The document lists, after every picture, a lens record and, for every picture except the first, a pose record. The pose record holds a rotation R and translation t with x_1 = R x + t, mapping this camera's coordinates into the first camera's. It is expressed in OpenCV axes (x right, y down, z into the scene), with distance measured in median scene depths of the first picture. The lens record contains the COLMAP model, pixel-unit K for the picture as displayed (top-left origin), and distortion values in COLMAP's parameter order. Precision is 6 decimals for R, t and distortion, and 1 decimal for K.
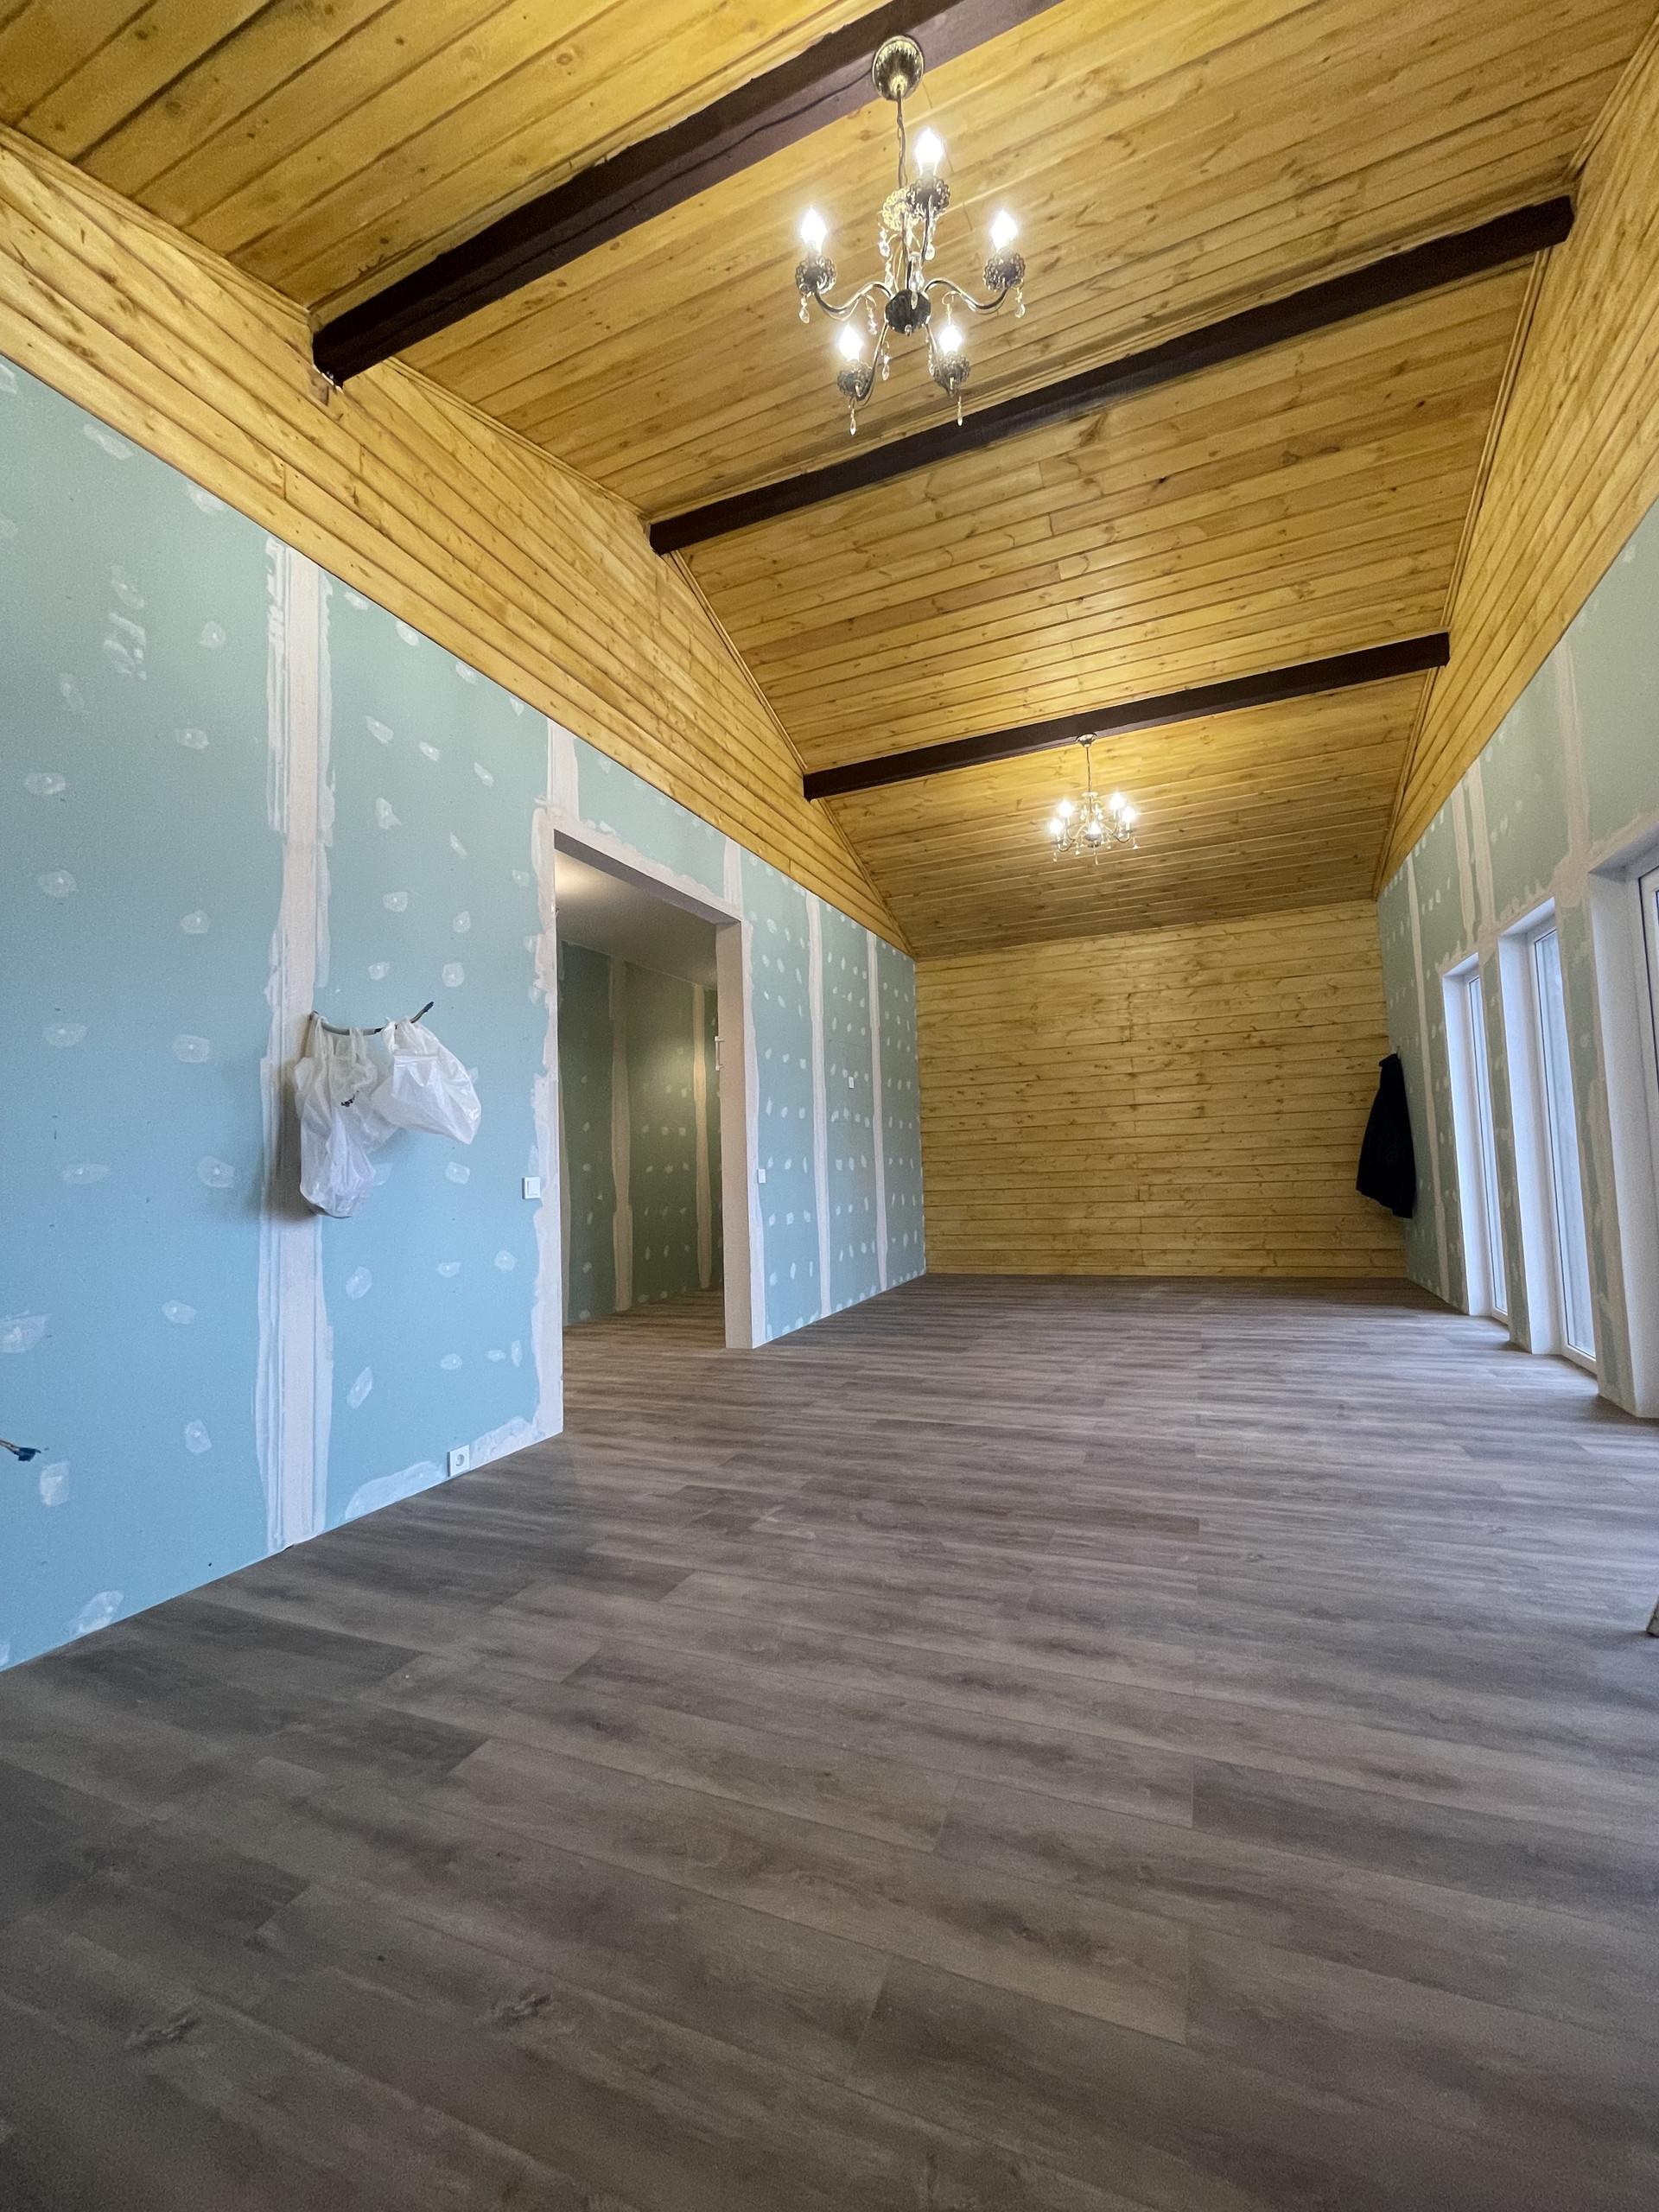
lens RADIAL K [[889.8, 0, 838.7], [0, 889.8, 1105.3], [0, 0, 1]] dist [-0.005568, 0.000562]
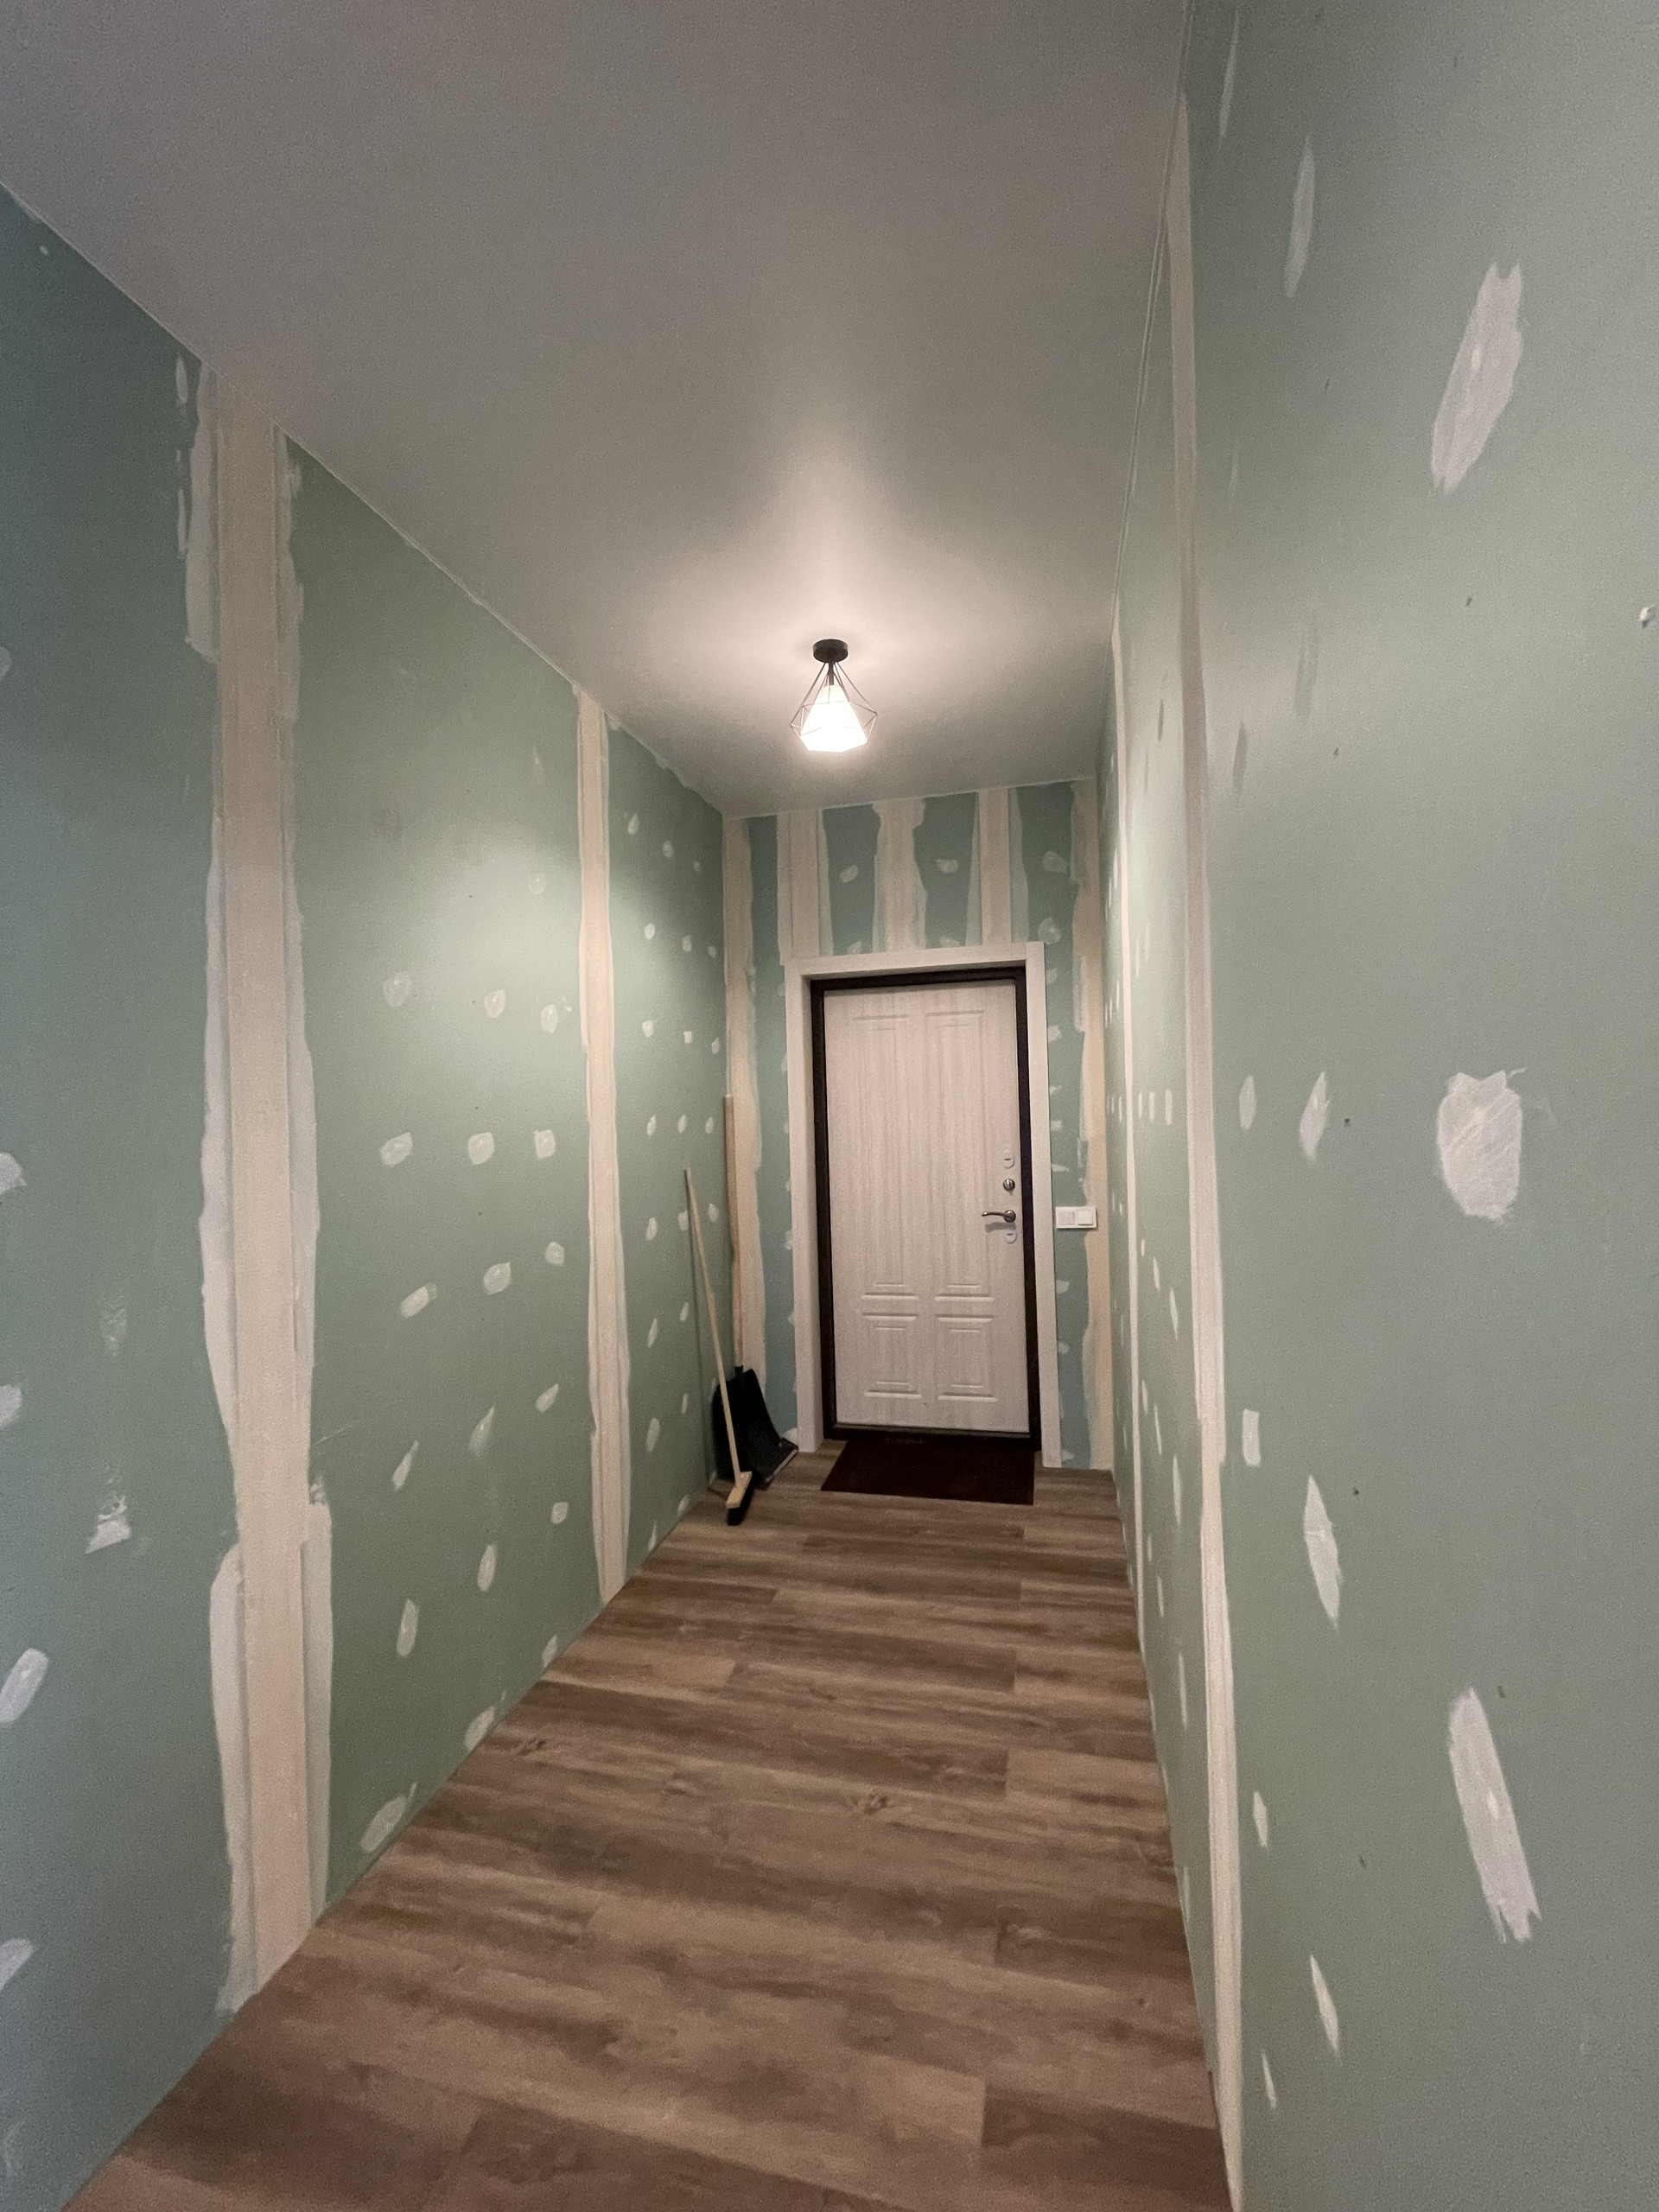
lens RADIAL K [[889.8, 0, 835.7], [0, 889.8, 1104.8], [0, 0, 1]] dist [-0.005568, 0.000562]
pose [[0.989090, 0.007737, 0.147110, -0.236844], [-0.015940, 0.998378, 0.054661, -0.005242], [-0.146449, -0.056409, 0.987609, 1.333090]]
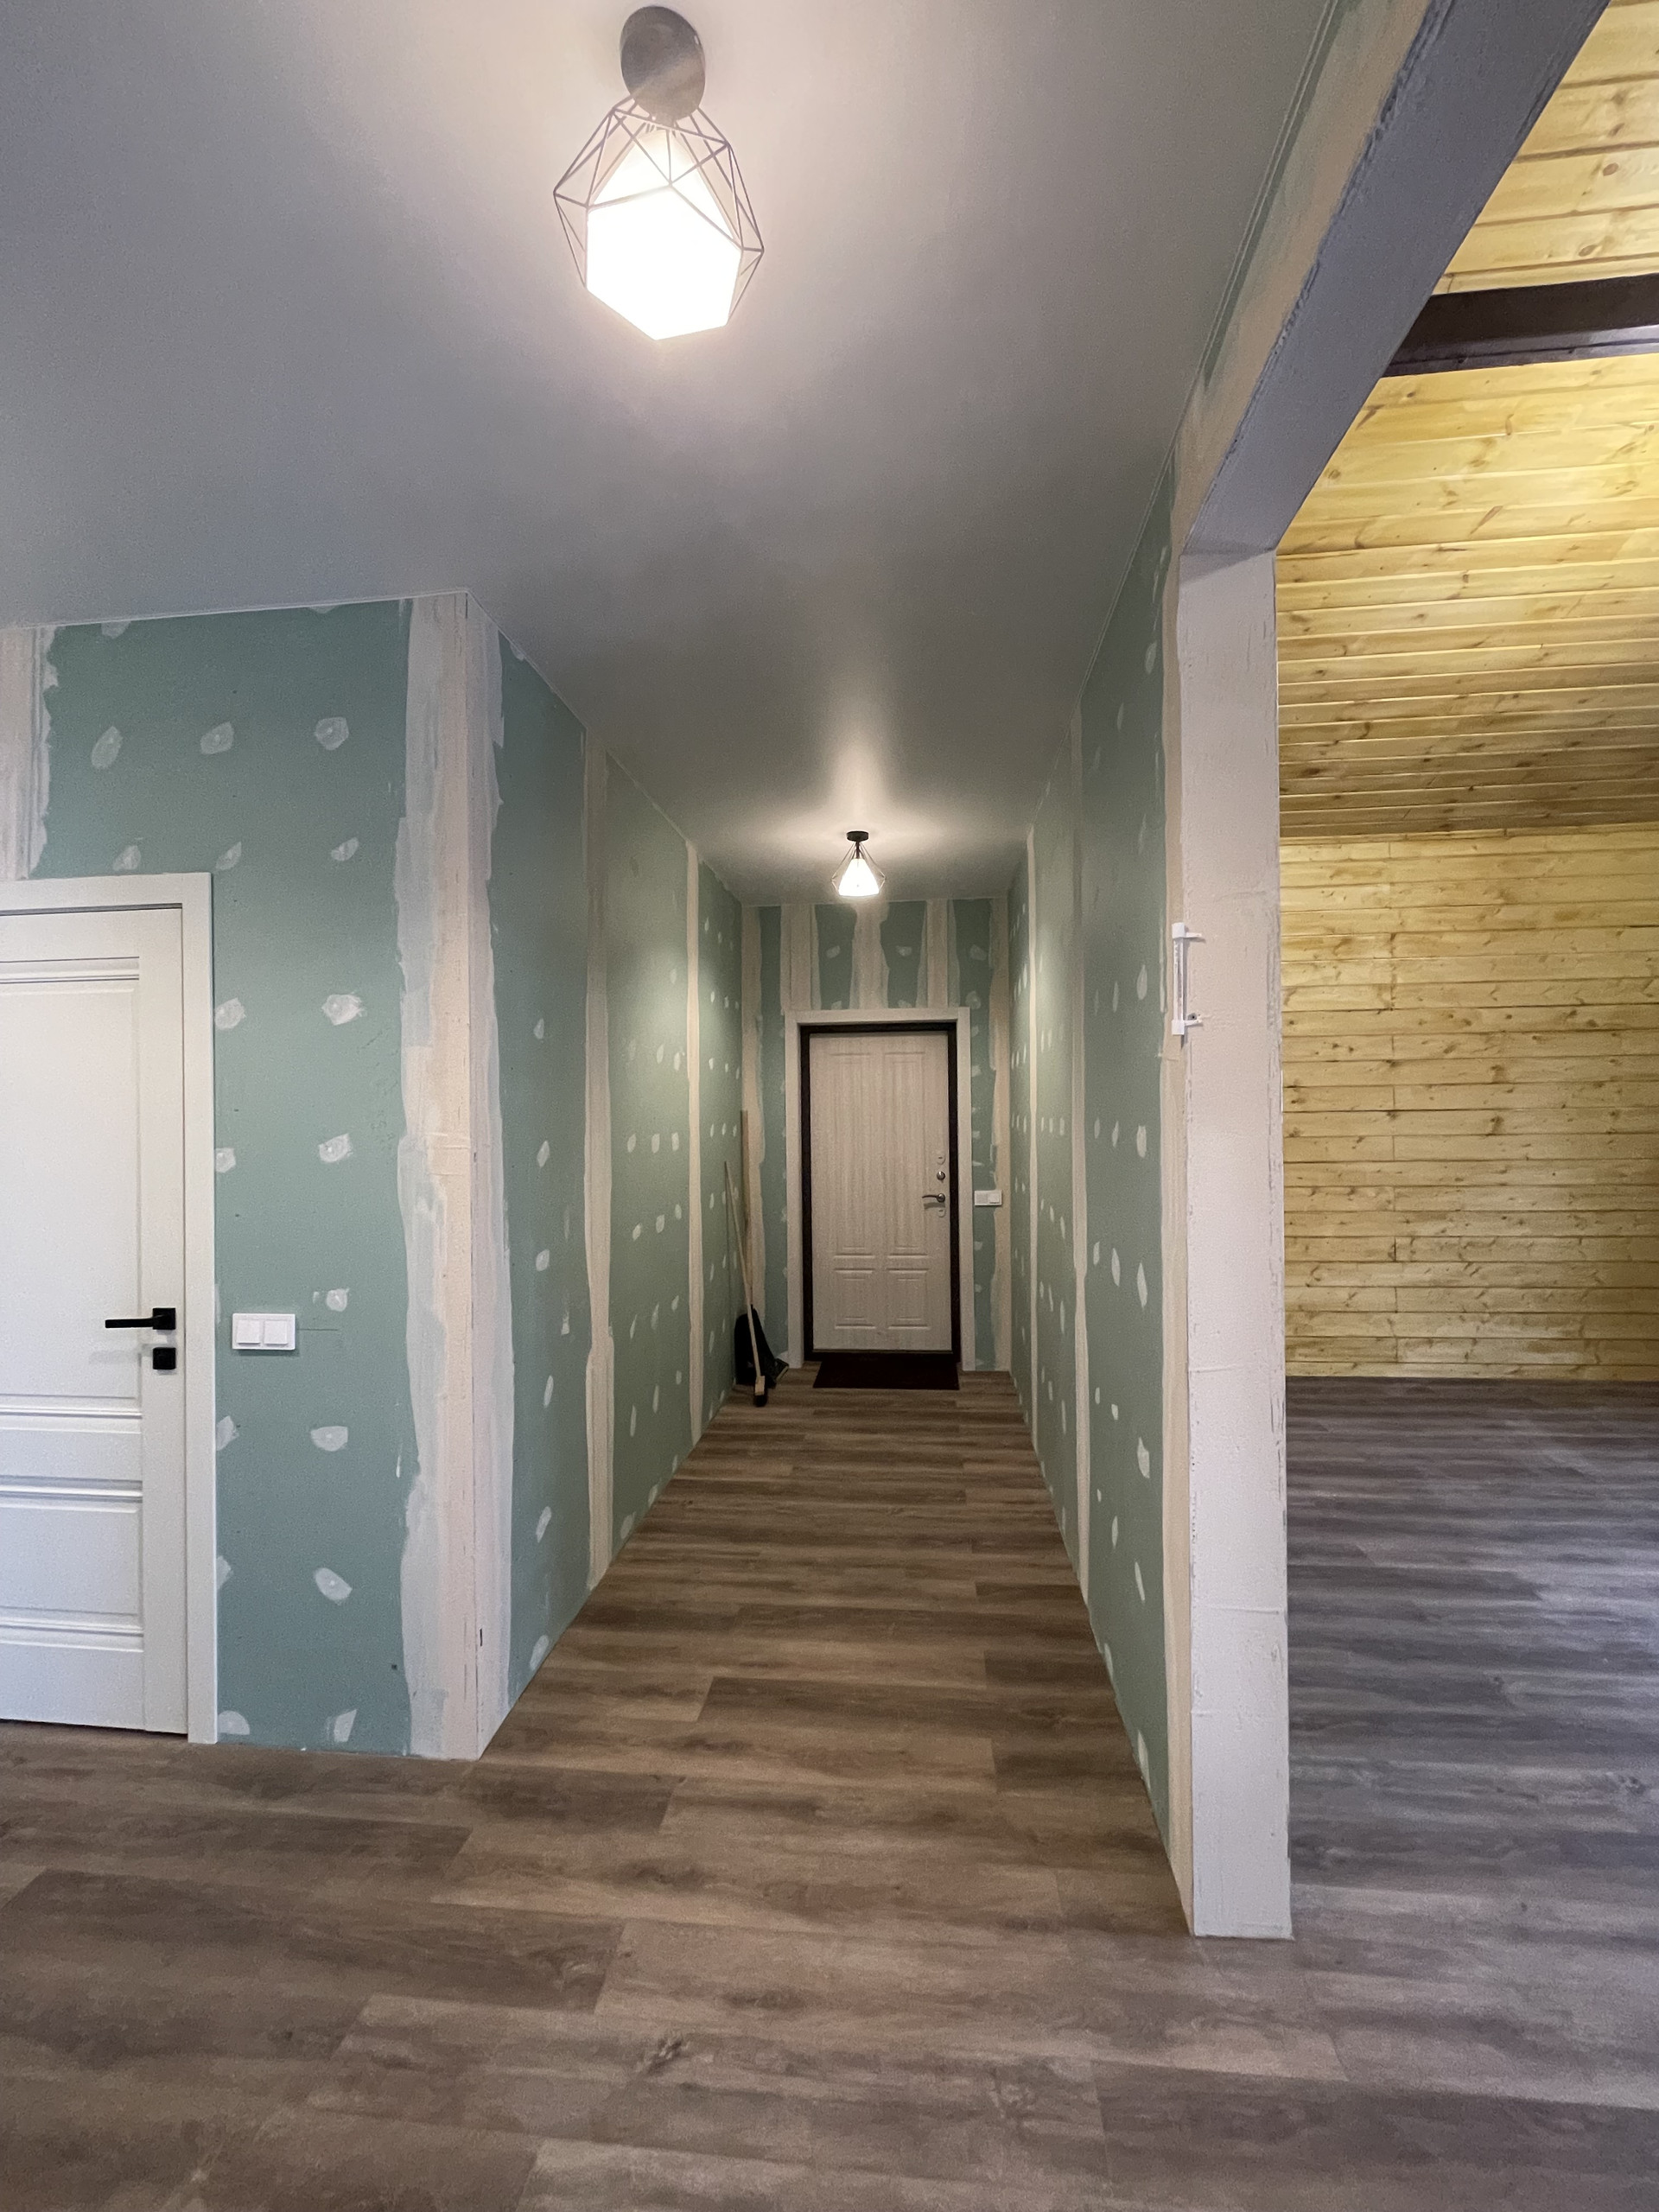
lens RADIAL K [[889.8, 0, 835.4], [0, 889.8, 1106.3], [0, 0, 1]] dist [-0.005568, 0.000562]
pose [[0.958853, 0.027475, 0.282570, -0.451527], [-0.042033, 0.998076, 0.045588, -0.031012], [-0.280774, -0.055590, 0.958163, 0.997513]]
